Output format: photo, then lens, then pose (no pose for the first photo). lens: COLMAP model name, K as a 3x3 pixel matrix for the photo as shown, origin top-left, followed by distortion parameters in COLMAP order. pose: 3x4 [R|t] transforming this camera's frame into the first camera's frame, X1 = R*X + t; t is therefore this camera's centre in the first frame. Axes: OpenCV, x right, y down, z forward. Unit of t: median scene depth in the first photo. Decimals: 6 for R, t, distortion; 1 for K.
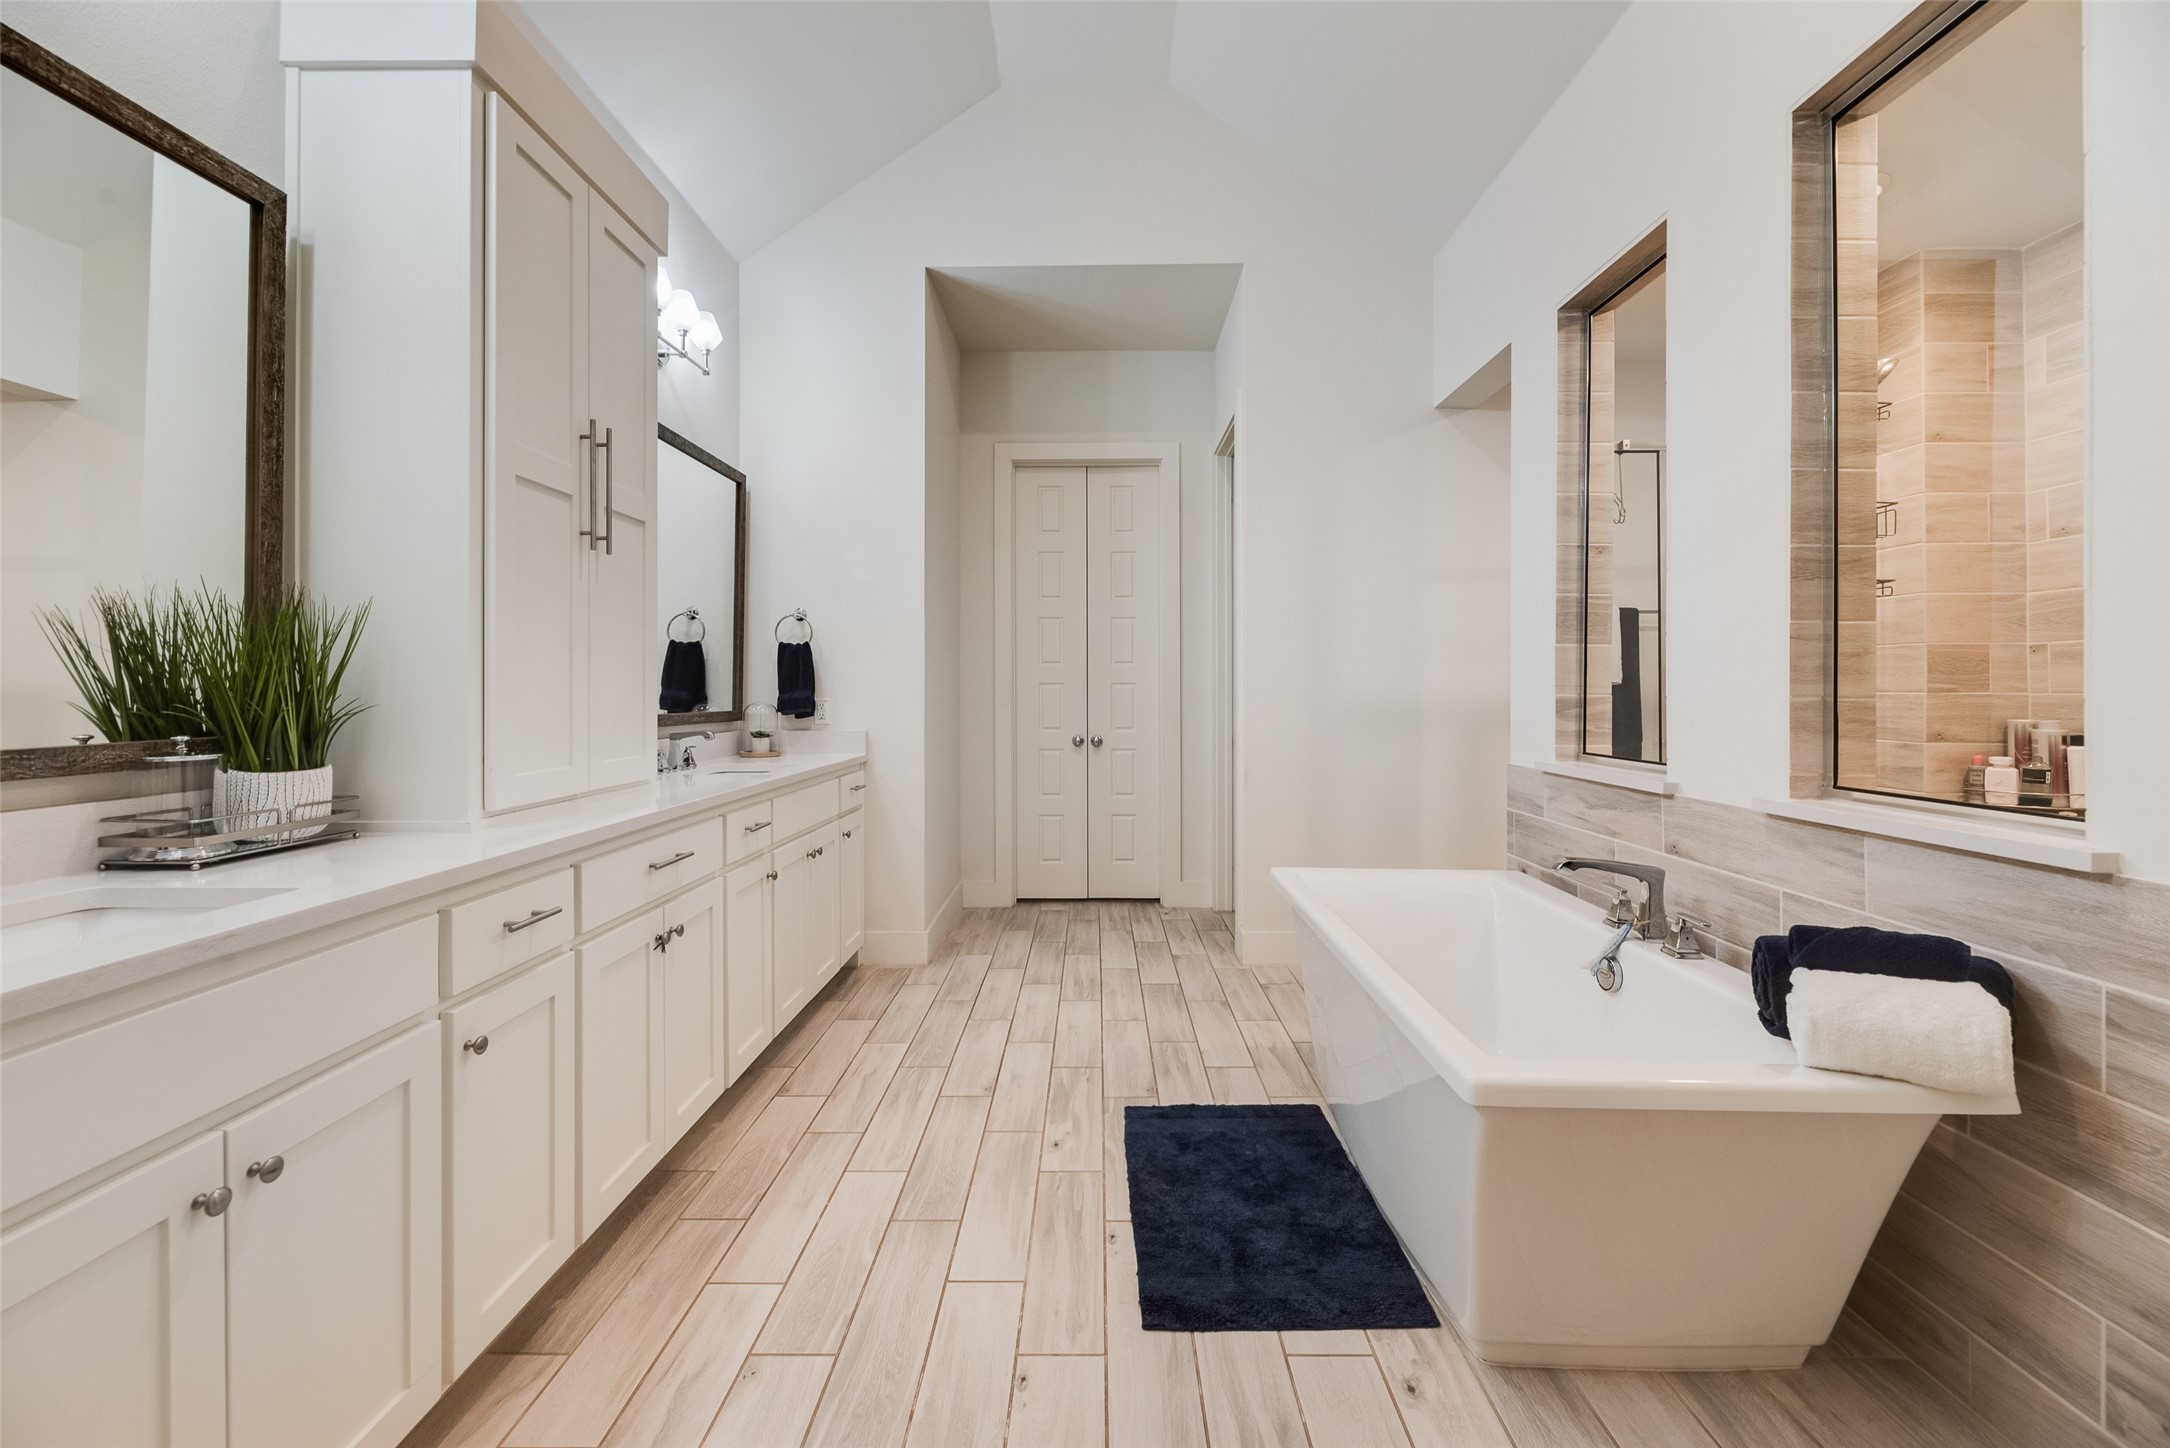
lens RADIAL K [[907.7, 0, 1095.4], [0, 907.7, 667.0], [0, 0, 1]] dist [-0.002624, 0.000098]
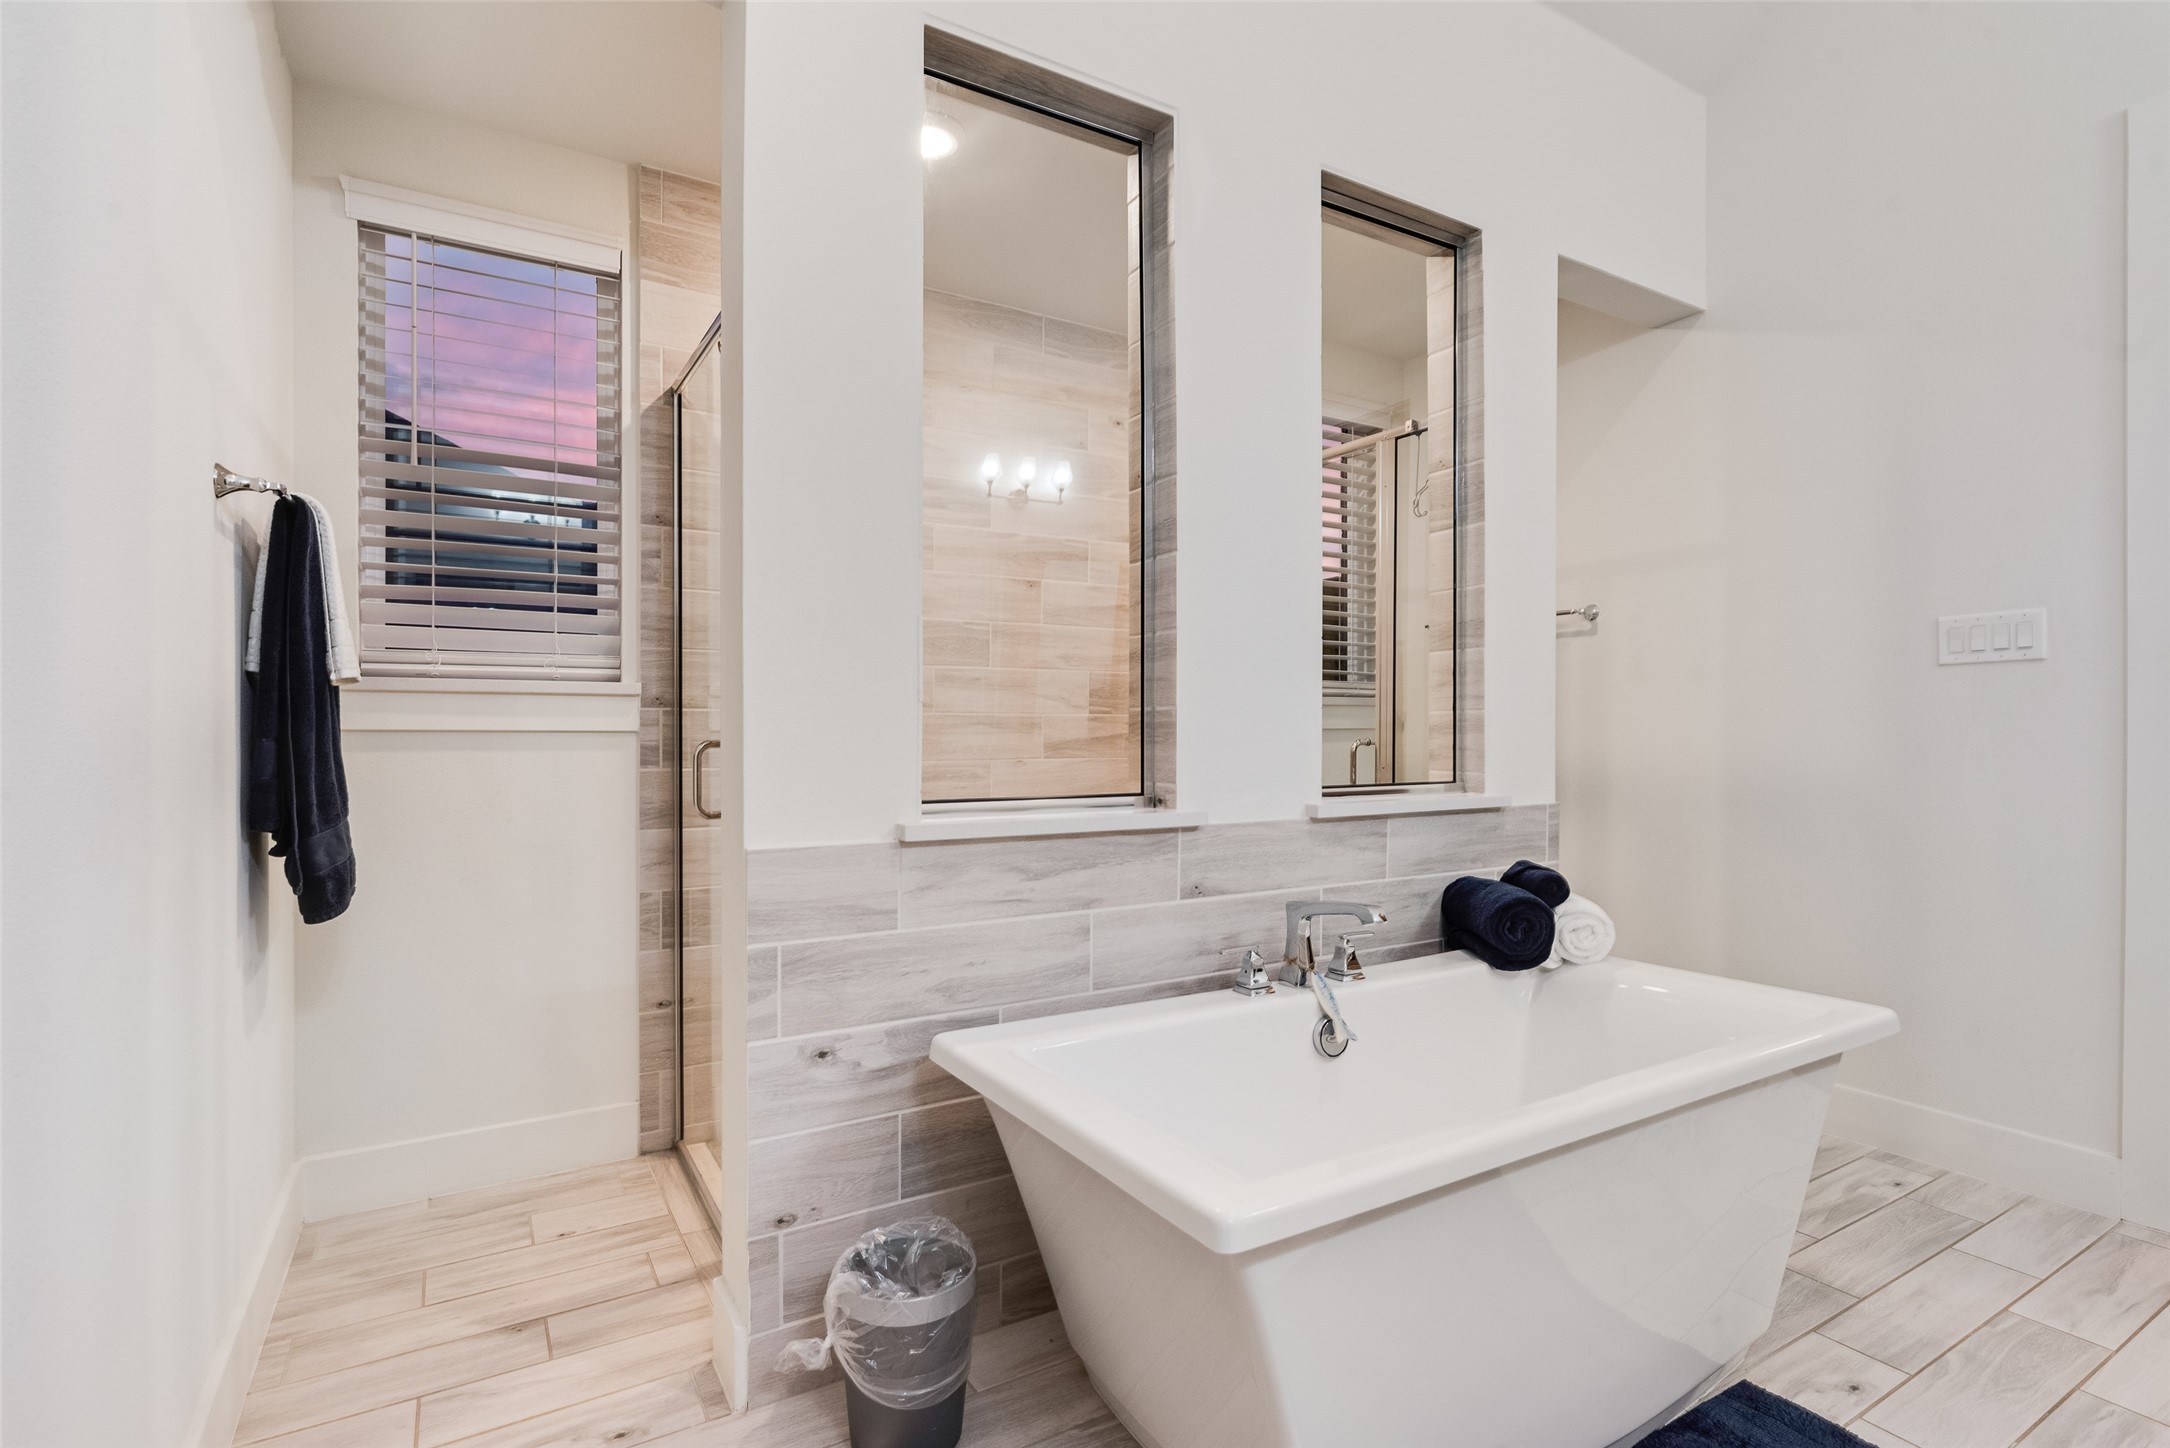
lens RADIAL K [[1031.6, 0, 1085.0], [0, 1031.6, 724.0], [0, 0, 1]] dist [-0.002531, -0.000497]
pose [[-0.516534, 0.000596, 0.856267, -0.042074], [-0.021700, 0.999669, -0.013787, 0.020406], [-0.855992, -0.025702, -0.516350, 0.520775]]
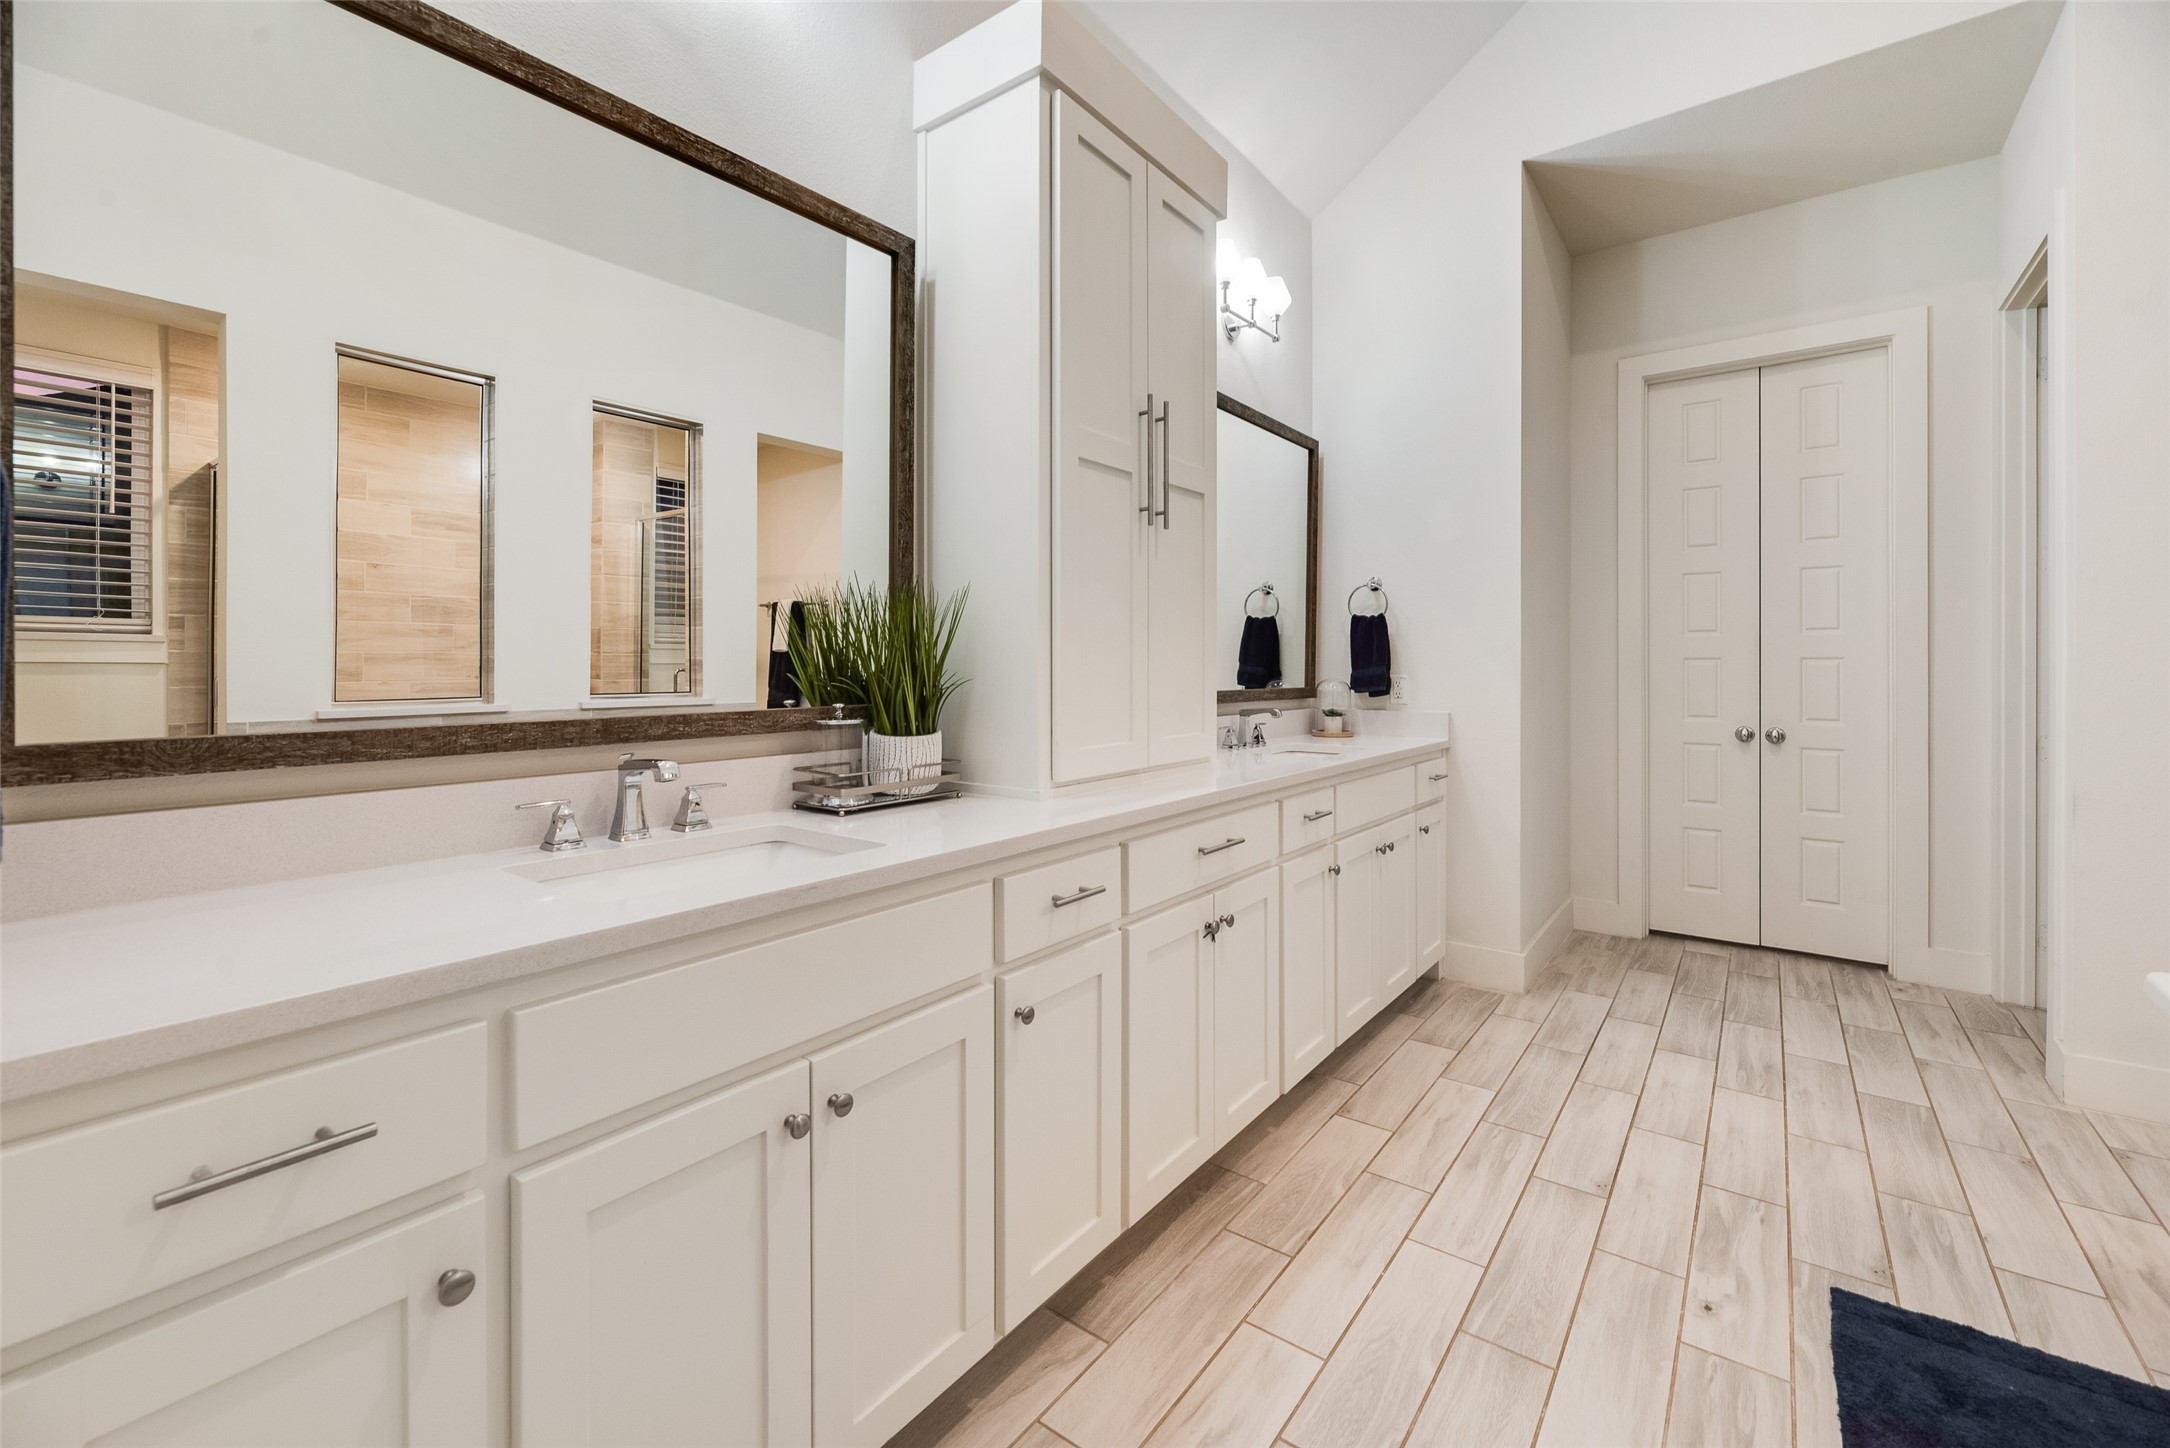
lens RADIAL K [[907.7, 0, 1095.4], [0, 907.7, 667.0], [0, 0, 1]] dist [-0.002624, 0.000098]
pose [[0.802976, 0.003358, -0.596002, -0.007358], [0.012824, 0.999655, 0.022909, 0.002517], [0.595874, -0.026038, 0.802656, 0.154704]]
